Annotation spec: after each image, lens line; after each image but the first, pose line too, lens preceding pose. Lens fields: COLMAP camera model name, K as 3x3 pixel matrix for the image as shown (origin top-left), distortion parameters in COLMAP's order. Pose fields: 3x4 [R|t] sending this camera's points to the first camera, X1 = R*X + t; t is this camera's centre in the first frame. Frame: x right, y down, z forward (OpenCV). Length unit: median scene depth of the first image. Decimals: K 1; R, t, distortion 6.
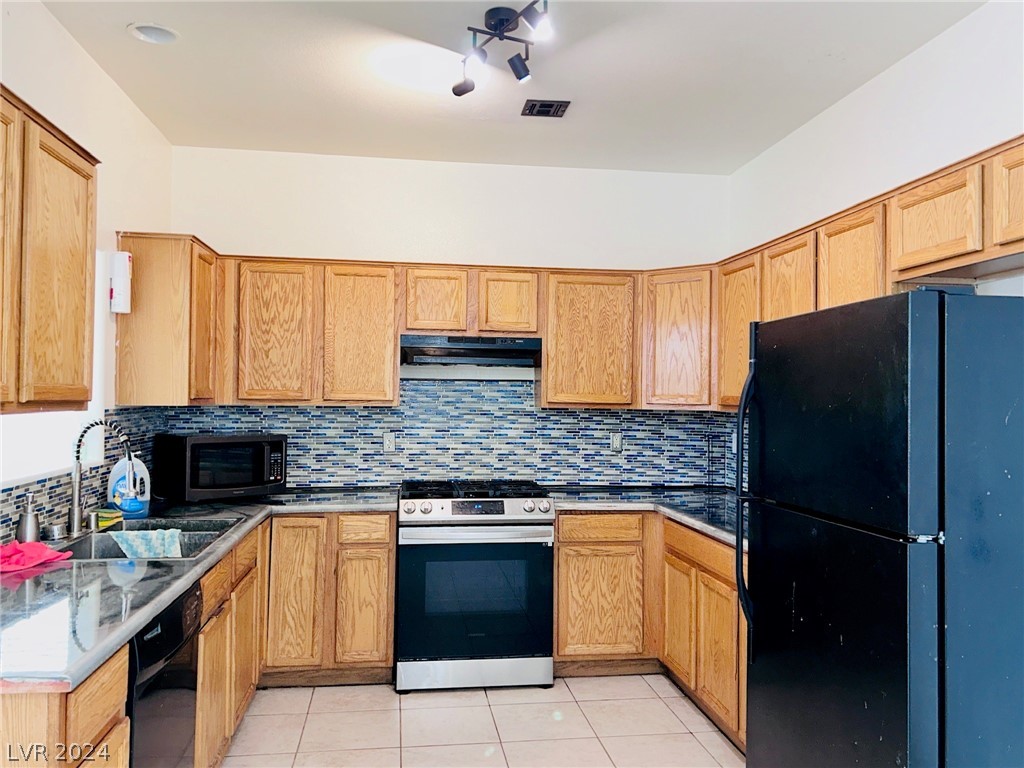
lens RADIAL K [[825.8, 0, 513.6], [0, 825.8, 378.5], [0, 0, 1]] dist [0.085641, -0.053251]
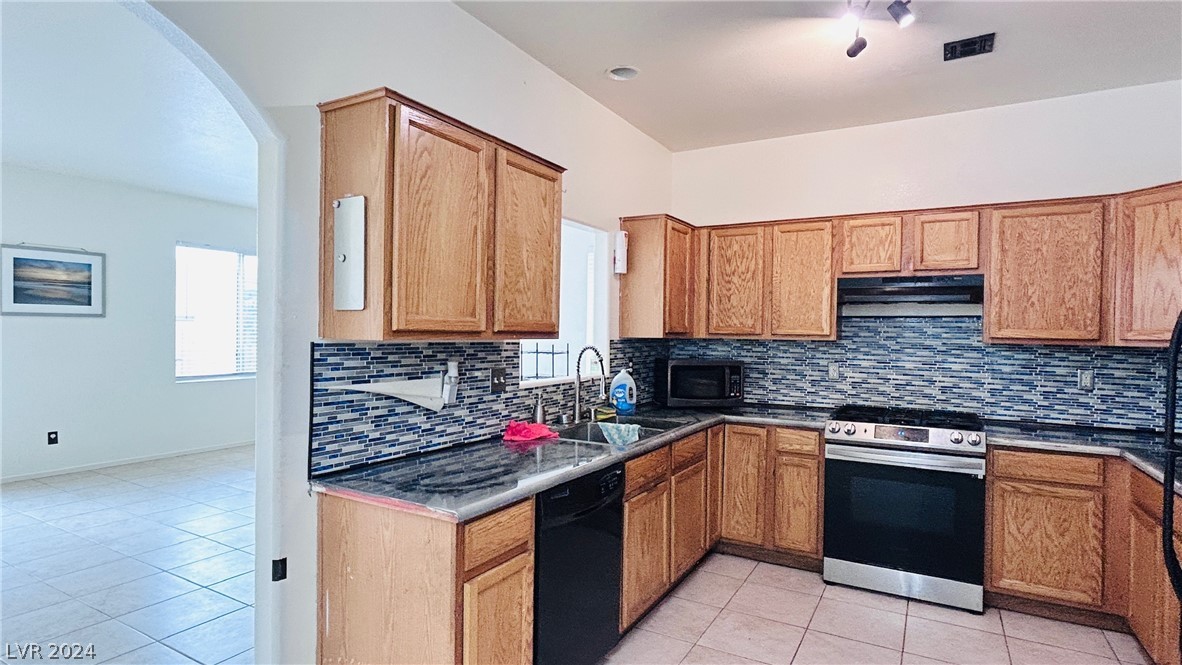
lens RADIAL K [[615.6, 0, 589.0], [0, 615.6, 332.7], [0, 0, 1]] dist [0.001423, 0.000832]
pose [[0.789921, 0.000251, -0.613209, 0.125344], [0.010208, 0.999856, 0.013559, 0.008535], [0.613124, -0.016970, 0.789805, 0.111127]]
